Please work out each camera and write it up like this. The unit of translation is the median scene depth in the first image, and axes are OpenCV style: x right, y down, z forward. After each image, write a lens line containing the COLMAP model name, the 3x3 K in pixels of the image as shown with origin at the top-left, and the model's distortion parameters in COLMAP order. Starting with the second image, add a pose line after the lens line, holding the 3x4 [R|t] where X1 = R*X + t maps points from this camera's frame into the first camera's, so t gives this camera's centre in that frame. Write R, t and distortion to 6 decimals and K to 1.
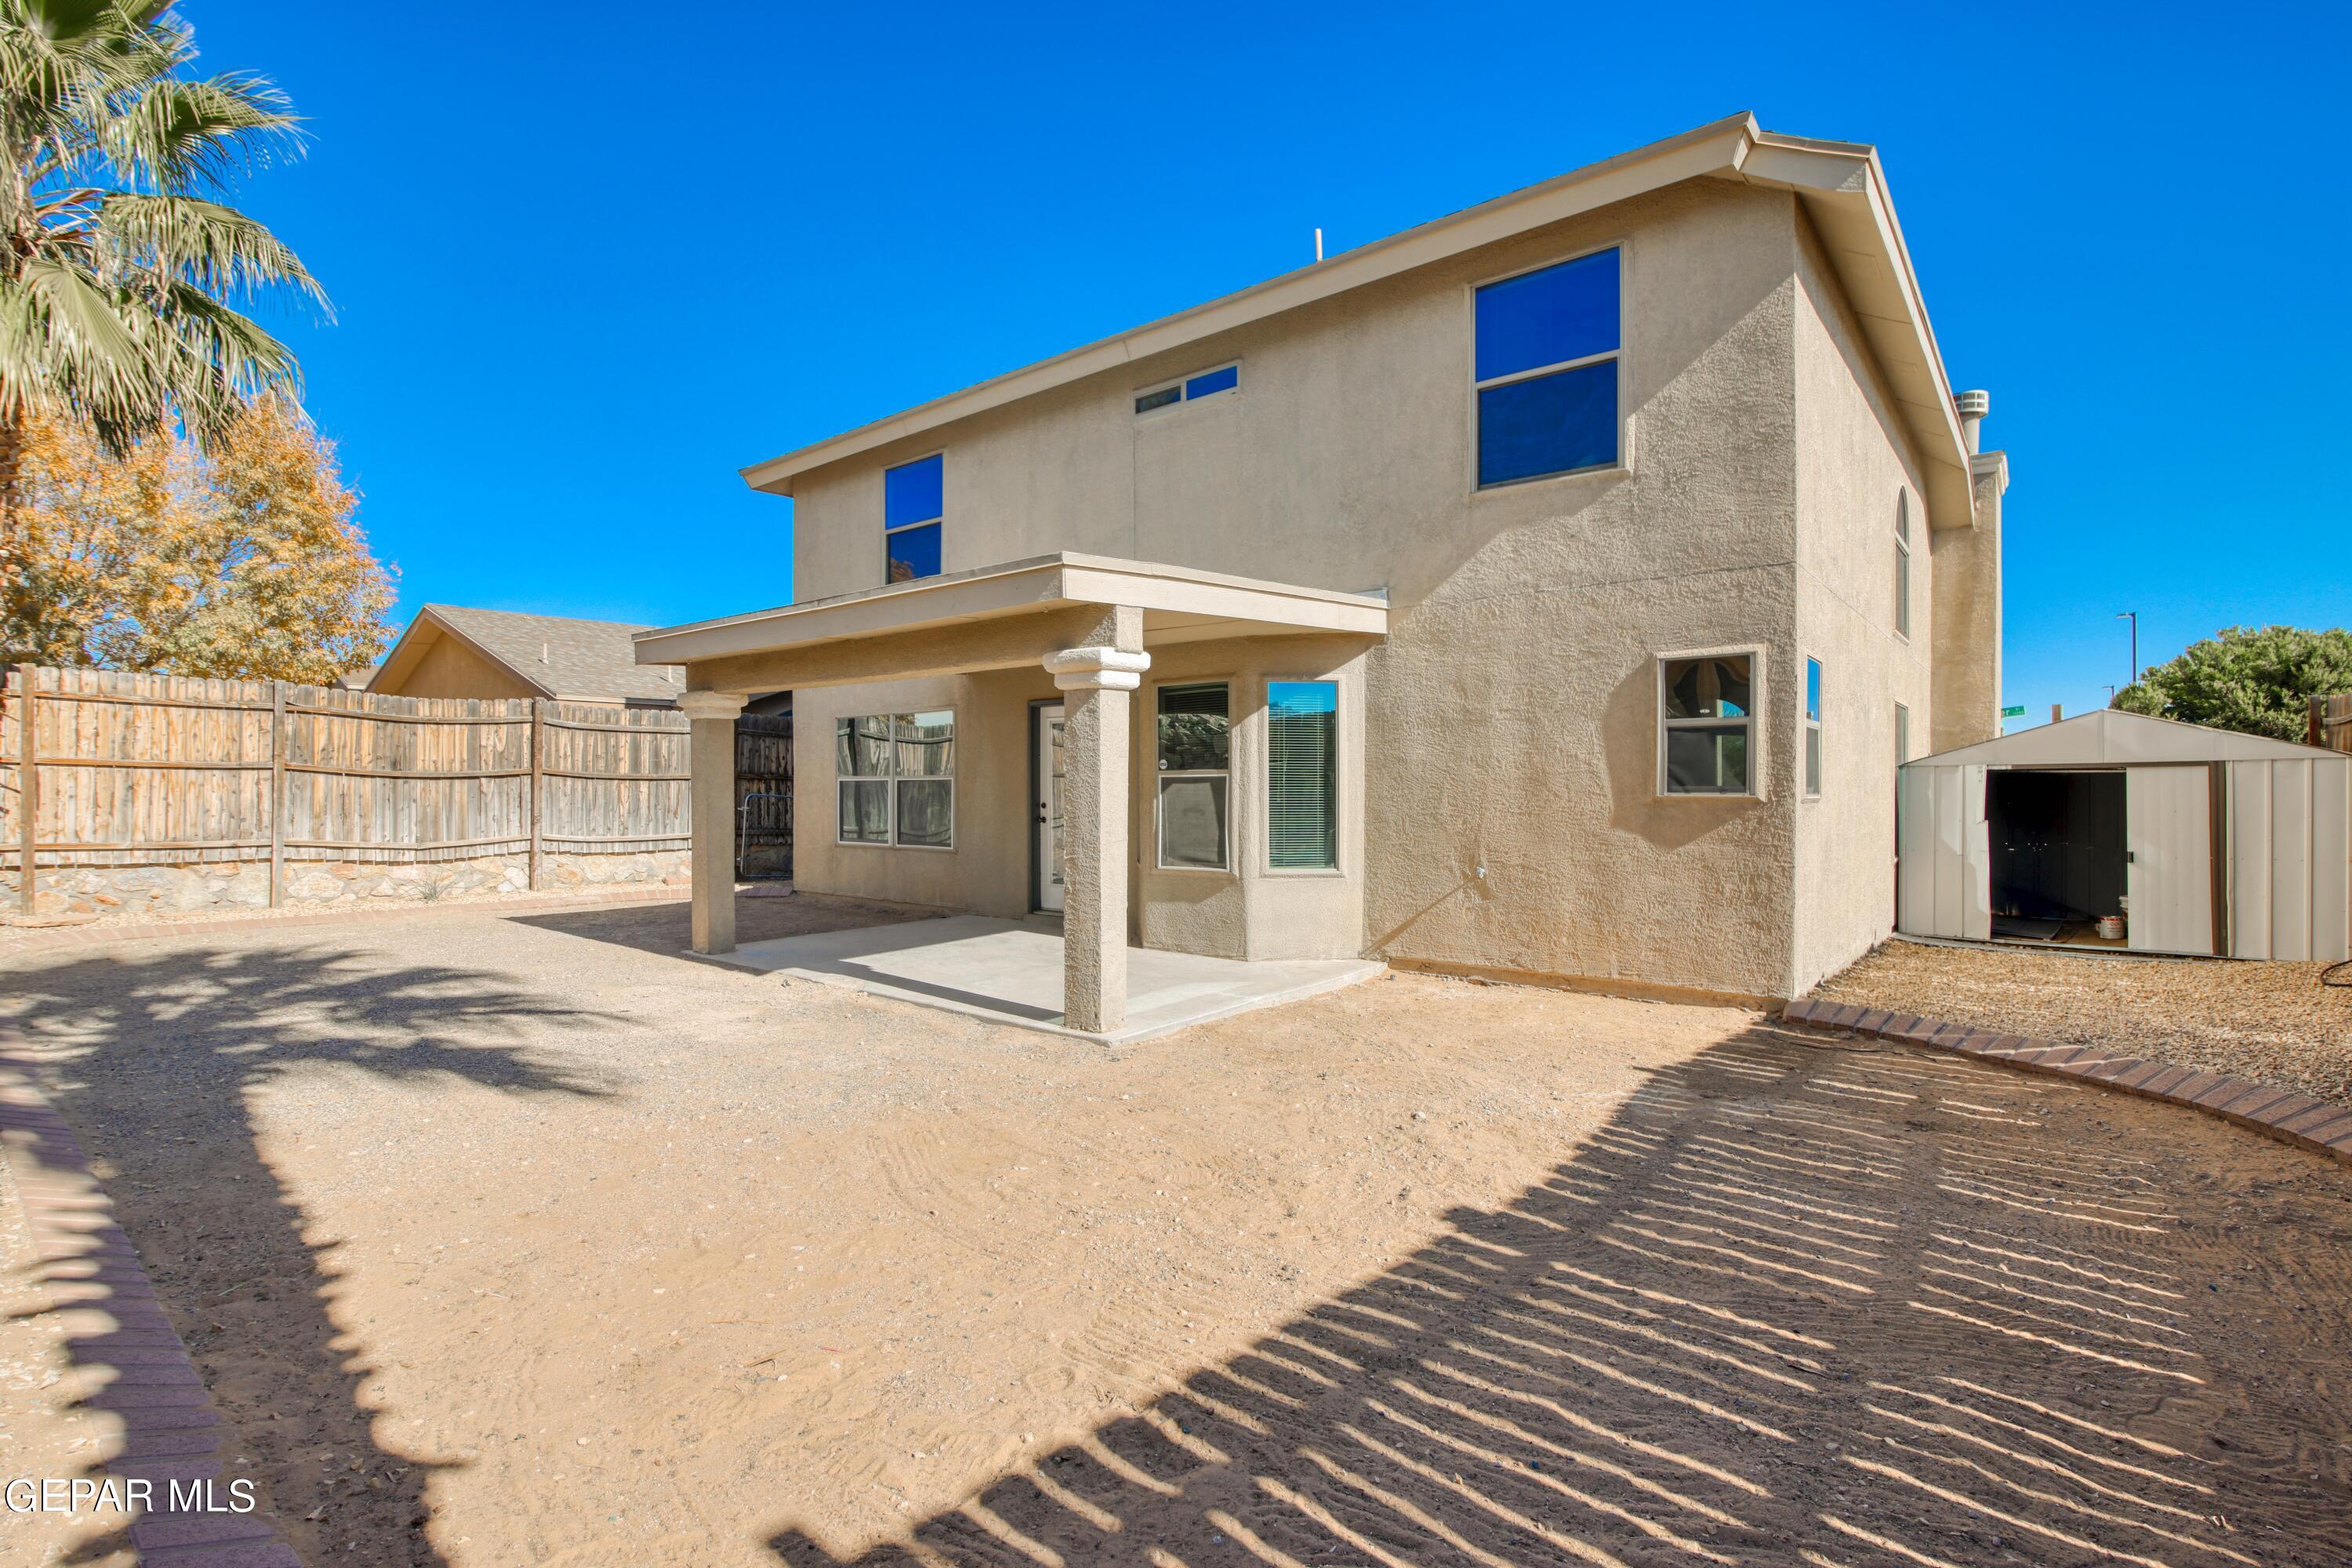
lens RADIAL K [[1084.4, 0, 1170.4], [0, 1084.4, 786.6], [0, 0, 1]] dist [-0.023647, 0.001964]
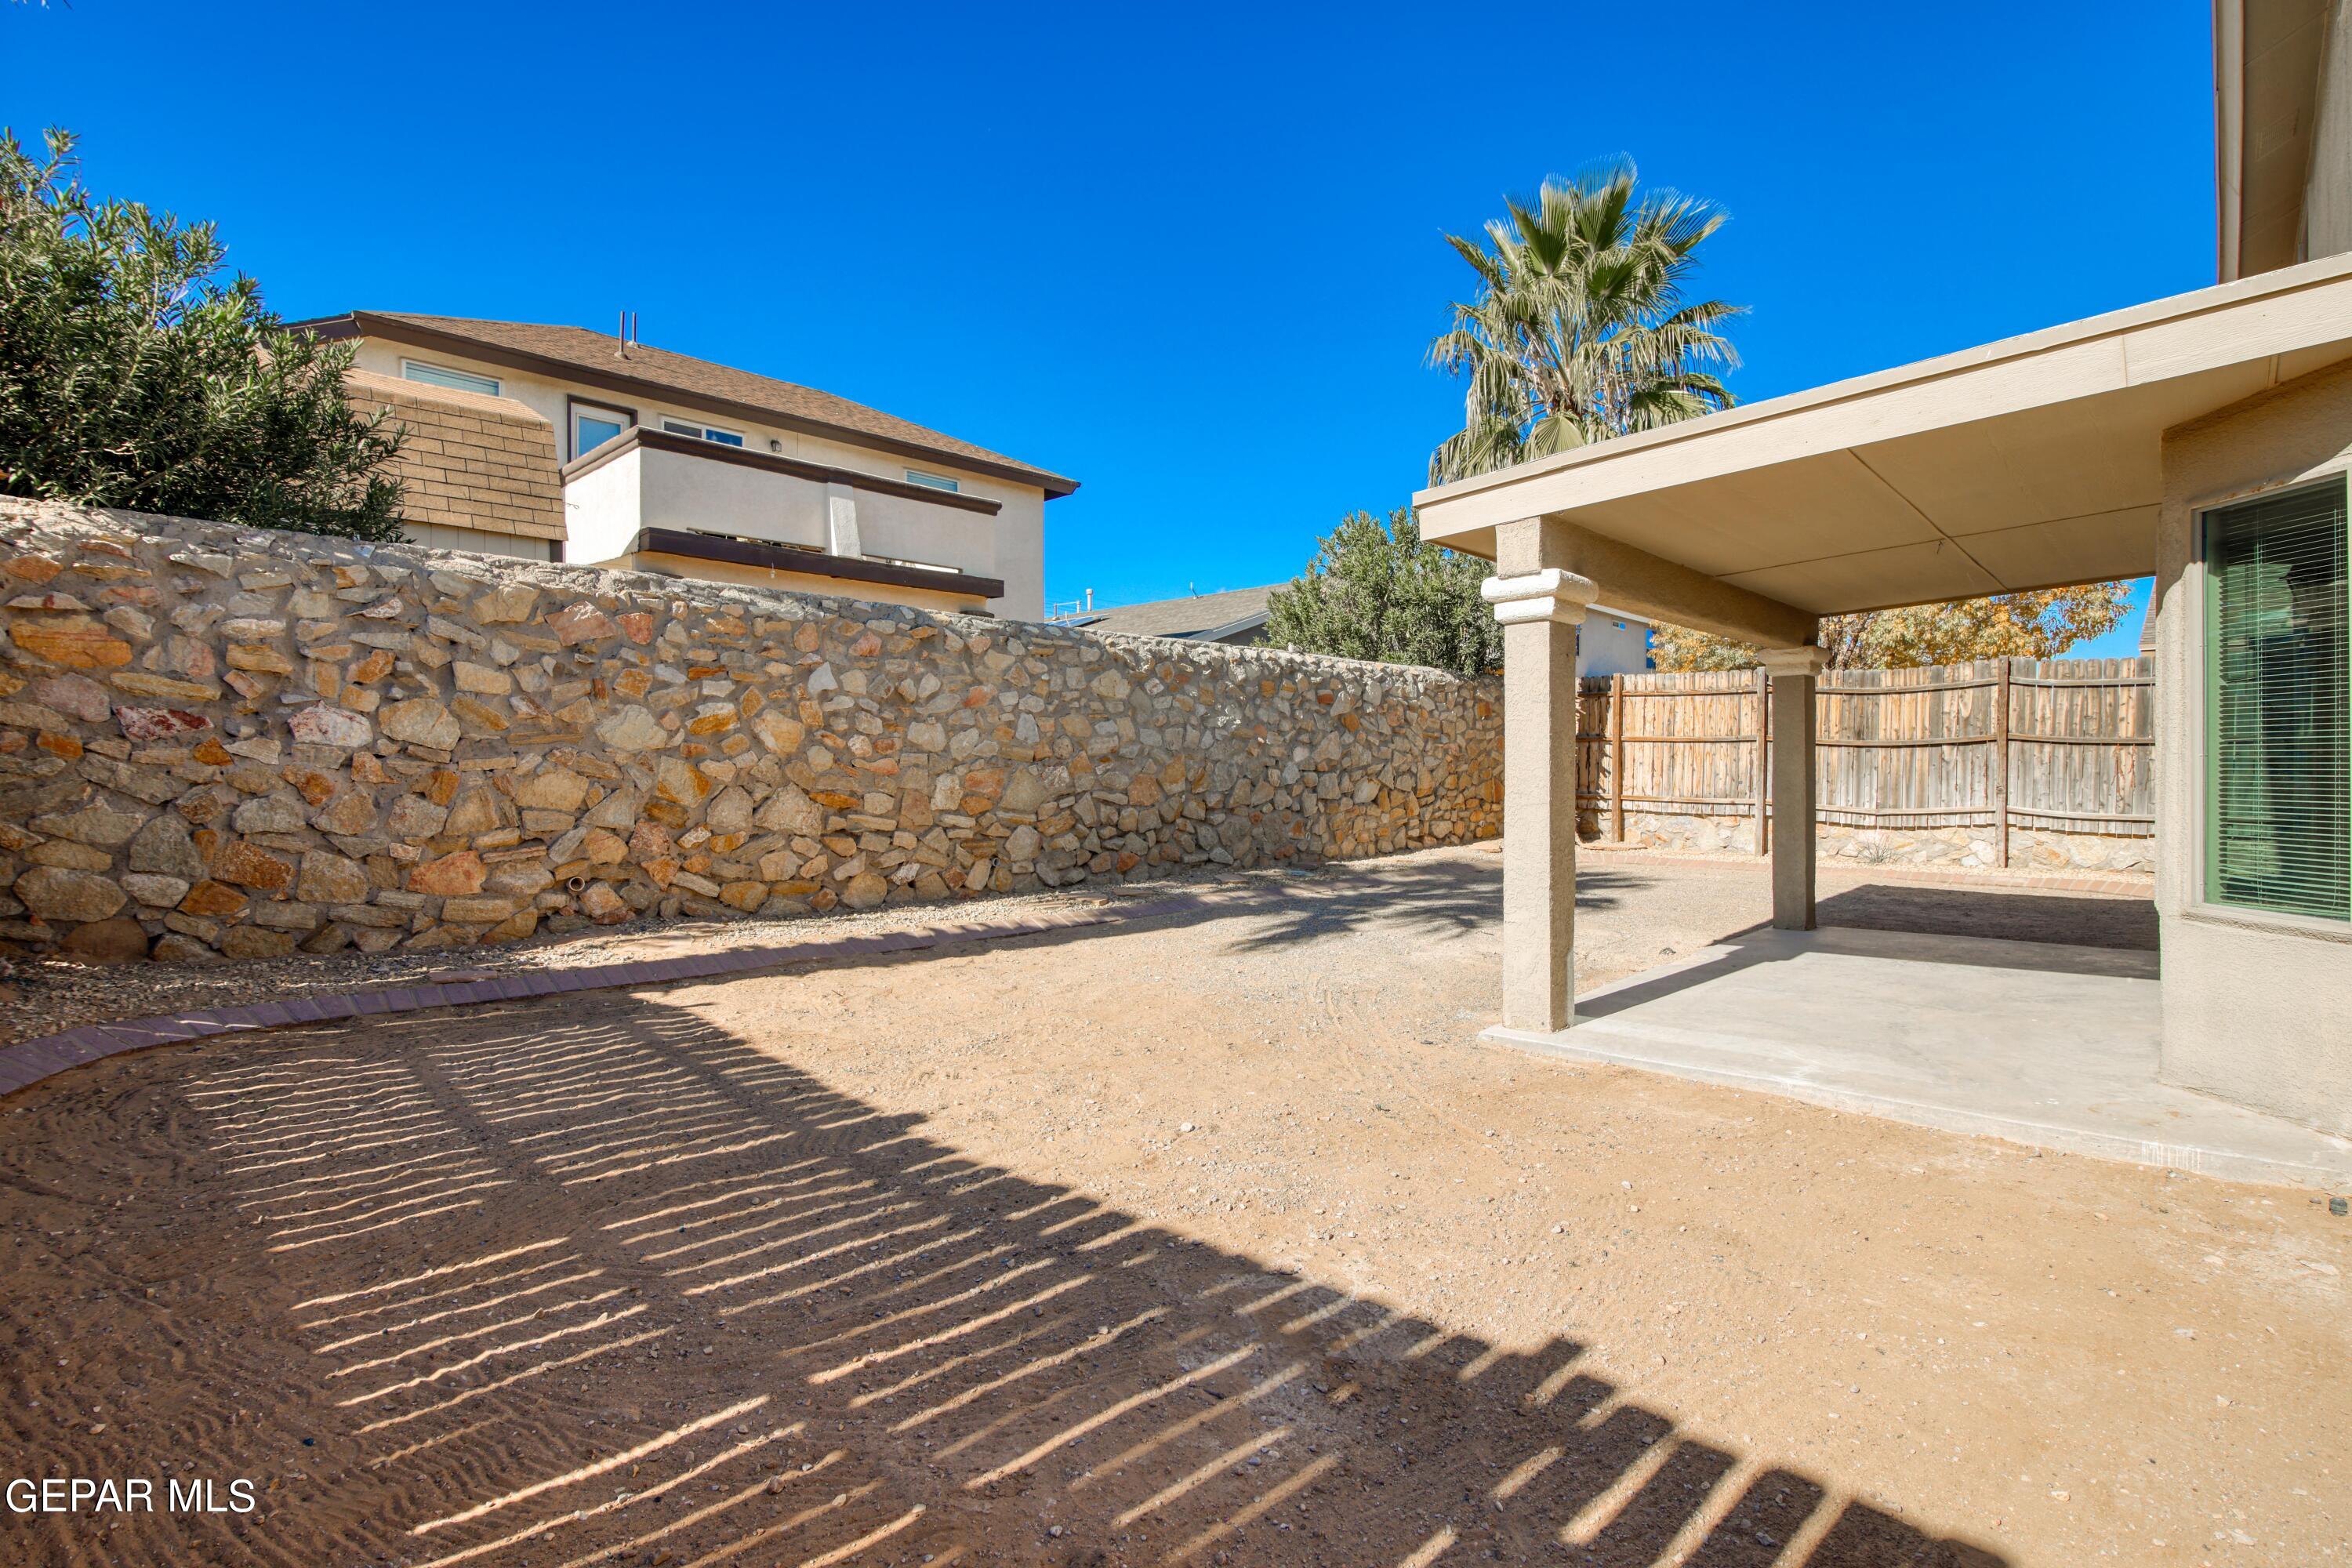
lens RADIAL K [[1084.4, 0, 1171.7], [0, 1084.4, 771.4], [0, 0, 1]] dist [-0.023647, 0.001964]
pose [[-0.055258, 0.005953, -0.998454, 0.451986], [0.001313, 0.999982, 0.005889, 0.010821], [0.998471, -0.000986, -0.055265, 0.440882]]
